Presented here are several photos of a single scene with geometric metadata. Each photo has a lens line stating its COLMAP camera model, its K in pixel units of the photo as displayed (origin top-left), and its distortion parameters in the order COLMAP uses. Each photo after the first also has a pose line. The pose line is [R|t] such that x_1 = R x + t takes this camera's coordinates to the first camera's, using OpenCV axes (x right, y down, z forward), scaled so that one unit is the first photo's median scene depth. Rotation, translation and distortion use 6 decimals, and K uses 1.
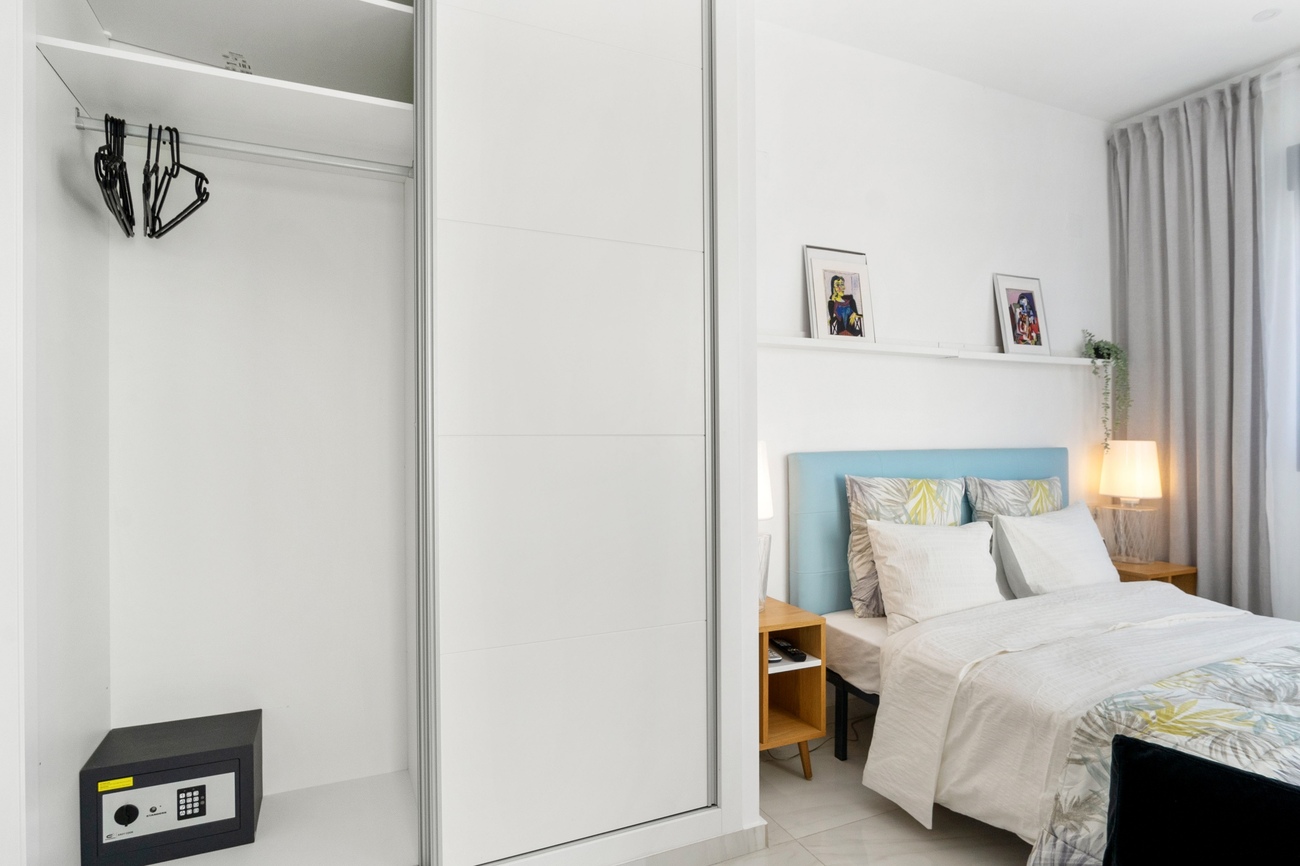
lens RADIAL K [[719.3, 0, 642.4], [0, 719.3, 461.3], [0, 0, 1]] dist [-0.010973, -0.001801]
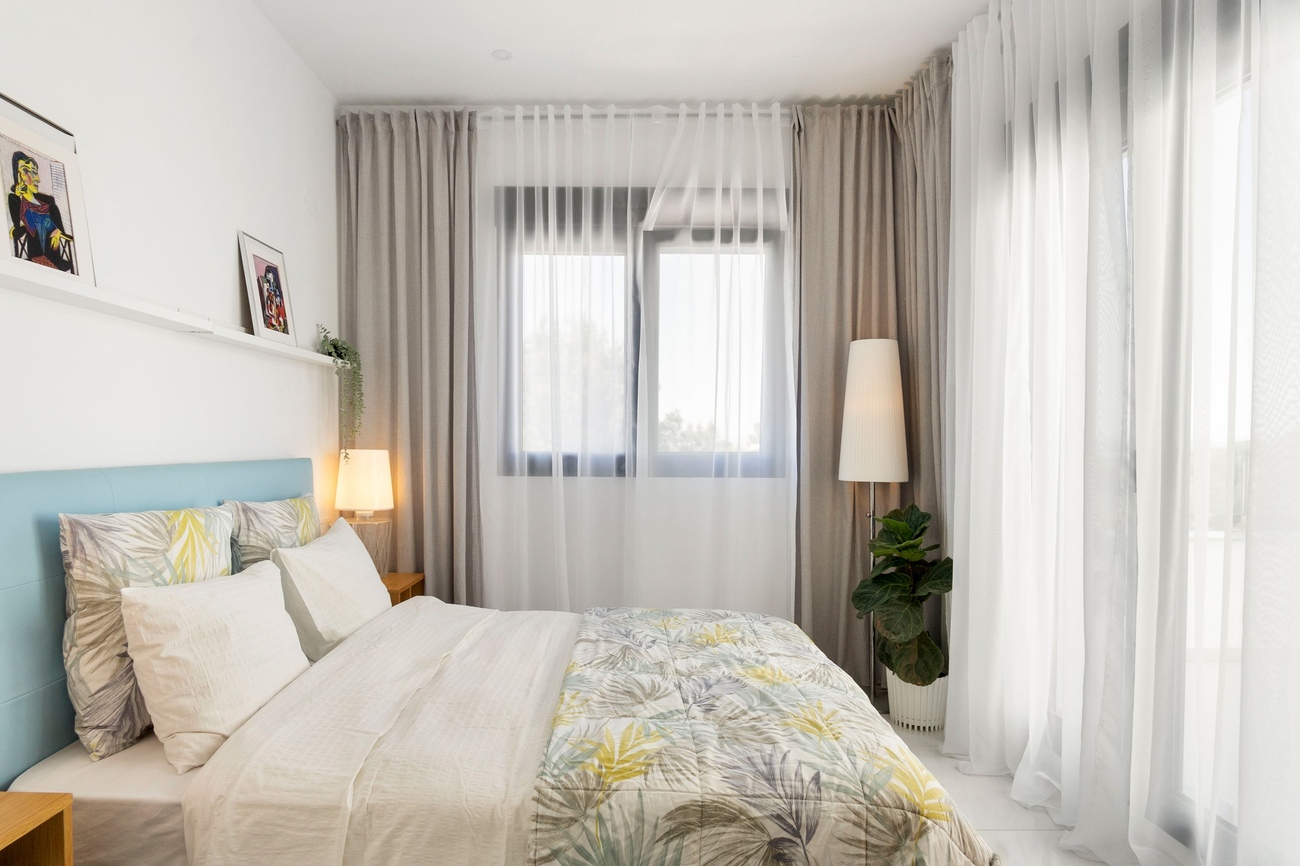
lens RADIAL K [[719.3, 0, 642.4], [0, 719.3, 461.3], [0, 0, 1]] dist [-0.010973, -0.001801]
pose [[0.407510, -0.018466, 0.913014, -0.038506], [0.027141, 0.999599, 0.008104, -0.013830], [-0.912797, 0.021478, 0.407848, 0.351797]]
